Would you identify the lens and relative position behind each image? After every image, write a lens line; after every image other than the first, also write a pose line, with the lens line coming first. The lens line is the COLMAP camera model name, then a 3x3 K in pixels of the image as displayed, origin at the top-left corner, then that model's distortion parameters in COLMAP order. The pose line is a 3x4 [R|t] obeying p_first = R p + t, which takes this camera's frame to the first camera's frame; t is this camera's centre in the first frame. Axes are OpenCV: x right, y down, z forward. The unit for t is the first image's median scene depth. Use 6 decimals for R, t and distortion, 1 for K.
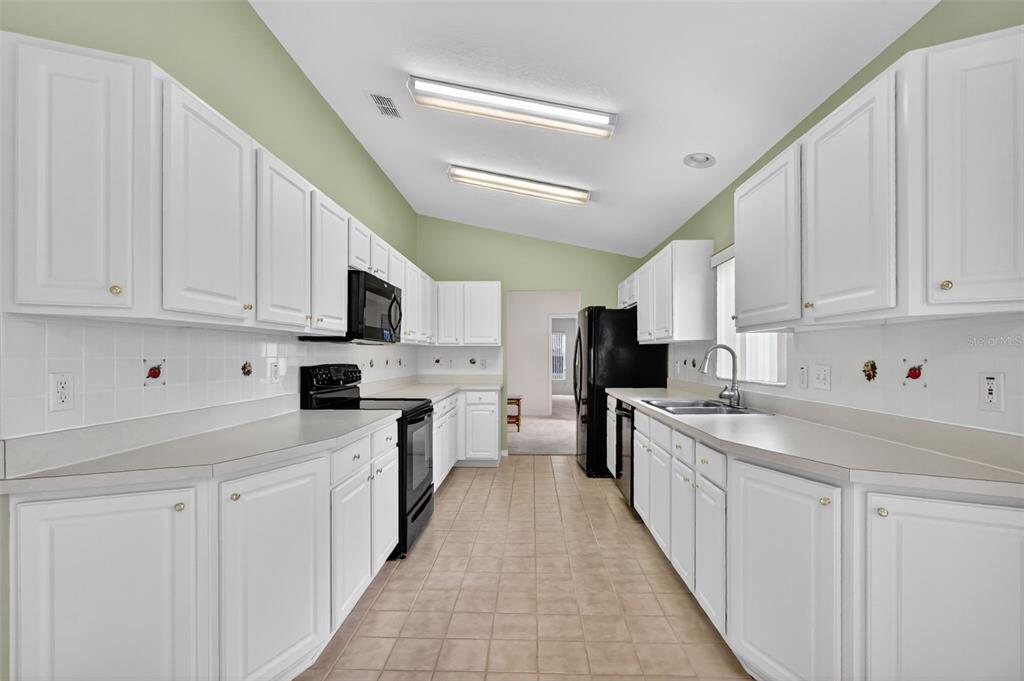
lens RADIAL K [[451.5, 0, 517.8], [0, 451.5, 358.6], [0, 0, 1]] dist [0.003037, -0.001924]
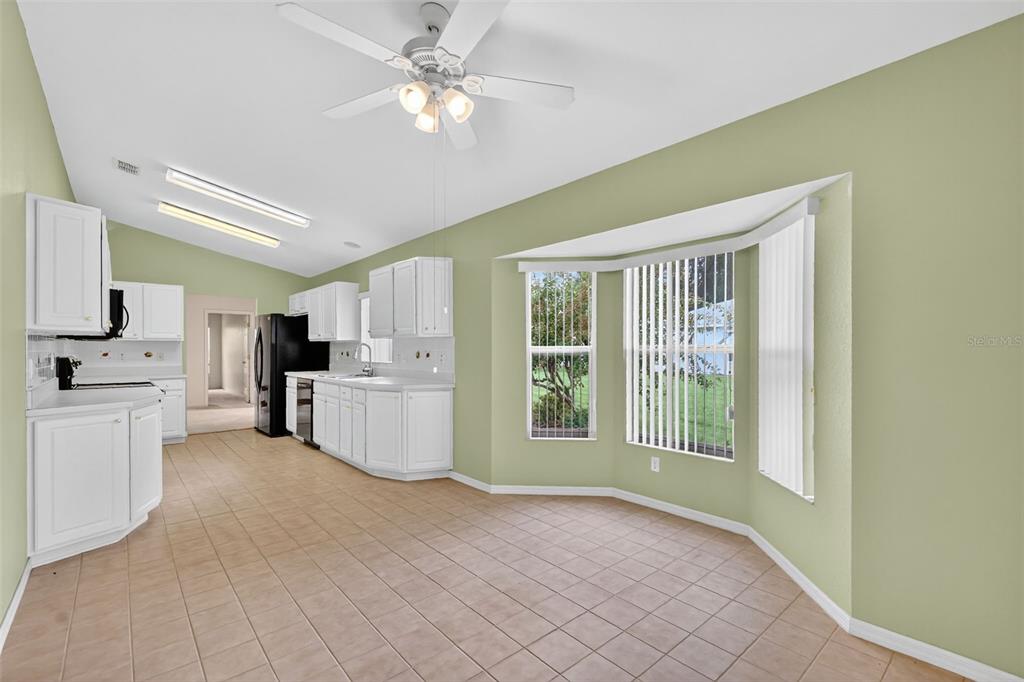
lens RADIAL K [[451.5, 0, 516.1], [0, 451.5, 352.1], [0, 0, 1]] dist [0.003037, -0.001924]
pose [[0.732956, -0.005136, 0.680257, -0.355664], [0.004715, 0.999986, 0.002469, 0.004019], [-0.680260, 0.001398, 0.732970, -0.793642]]
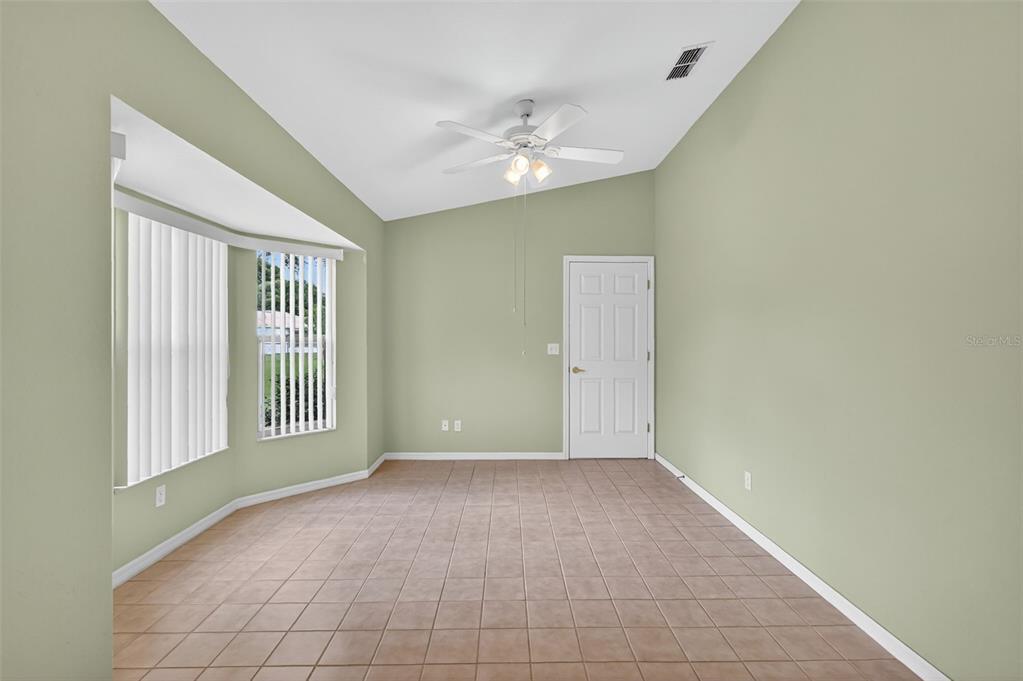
lens RADIAL K [[451.0, 0, 510.3], [0, 451.0, 335.5], [0, 0, 1]] dist [0.003037, -0.001924]
pose [[-0.999117, -0.000400, -0.042014, 0.065892], [-0.000328, 0.999998, -0.001720, -0.006215], [0.042015, -0.001705, -0.999116, 0.687853]]
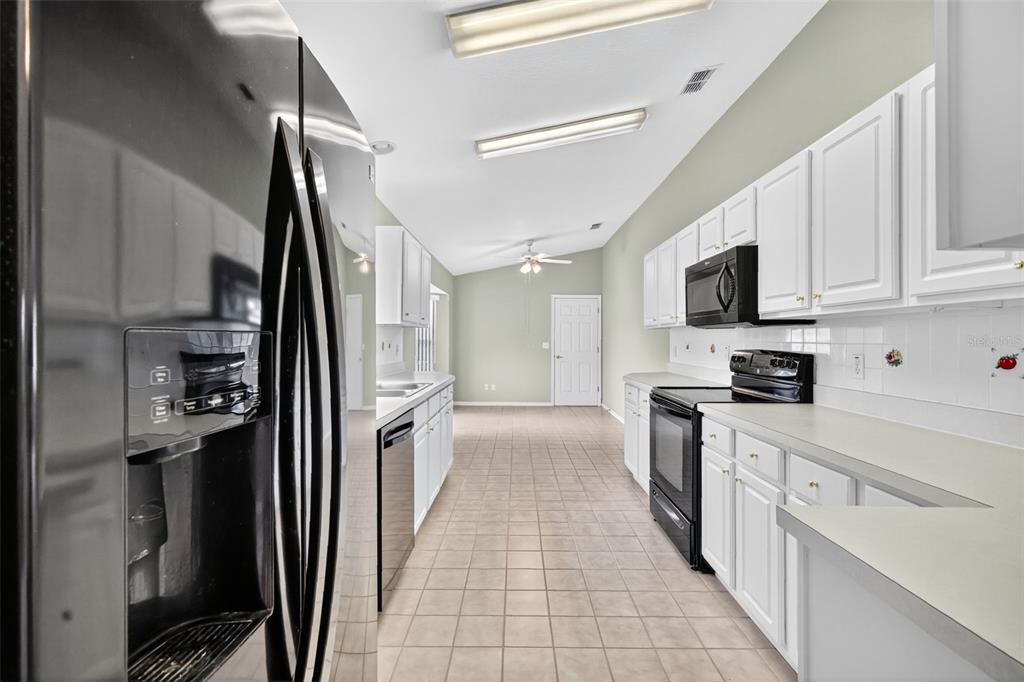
lens RADIAL K [[451.5, 0, 521.8], [0, 451.5, 333.3], [0, 0, 1]] dist [0.003037, -0.001924]
pose [[-0.999170, -0.007290, -0.040089, 0.117405], [-0.006909, 0.999930, -0.009641, -0.009894], [0.040157, -0.009356, -0.999150, 1.917351]]
